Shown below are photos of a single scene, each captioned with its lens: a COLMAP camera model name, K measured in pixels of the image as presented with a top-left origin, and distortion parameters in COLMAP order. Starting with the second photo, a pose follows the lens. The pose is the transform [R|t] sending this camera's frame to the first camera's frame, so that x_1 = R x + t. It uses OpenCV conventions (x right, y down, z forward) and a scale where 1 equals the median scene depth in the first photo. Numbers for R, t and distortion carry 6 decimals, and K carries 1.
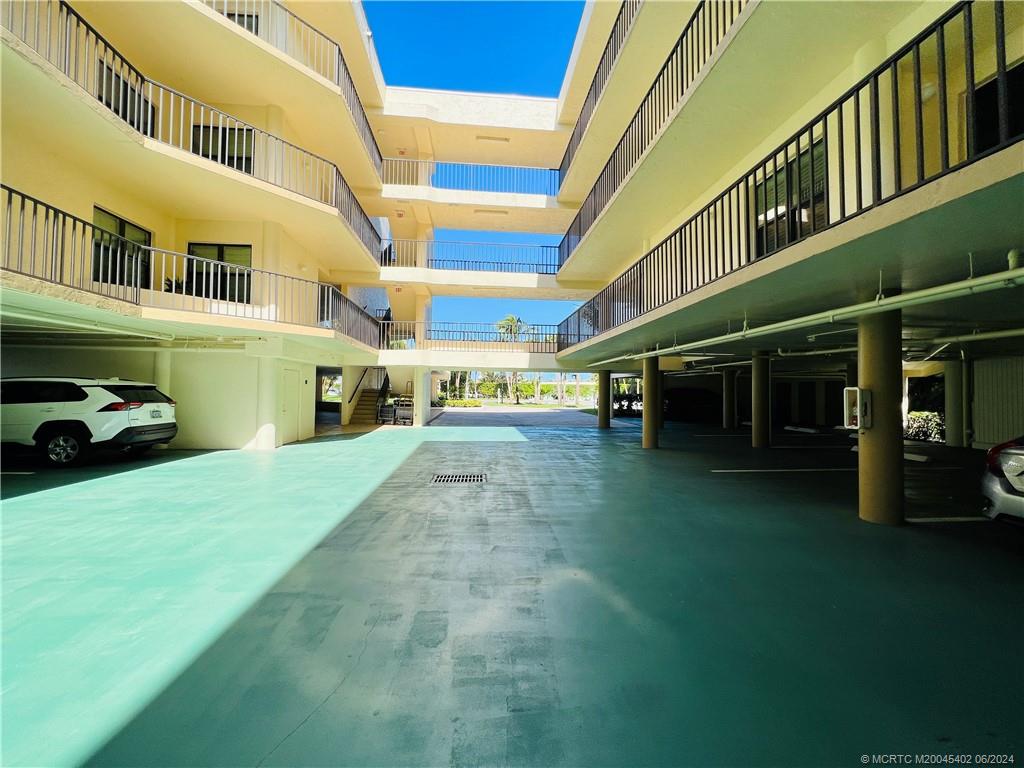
lens RADIAL K [[411.4, 0, 510.4], [0, 411.4, 382.5], [0, 0, 1]] dist [-0.003335, 0.000883]
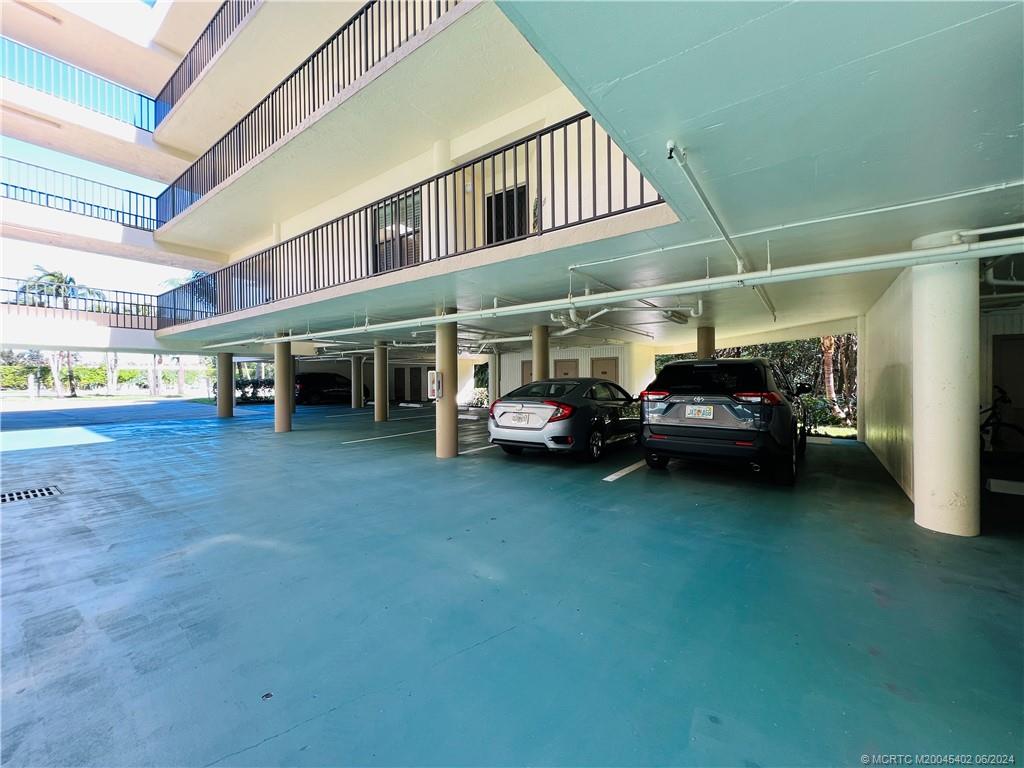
lens RADIAL K [[411.4, 0, 510.4], [0, 411.4, 382.5], [0, 0, 1]] dist [-0.003335, 0.000883]
pose [[0.664538, -0.021574, 0.746943, -0.057854], [-0.005504, 0.999415, 0.033762, 0.000993], [-0.747234, -0.026547, 0.664031, -0.121833]]
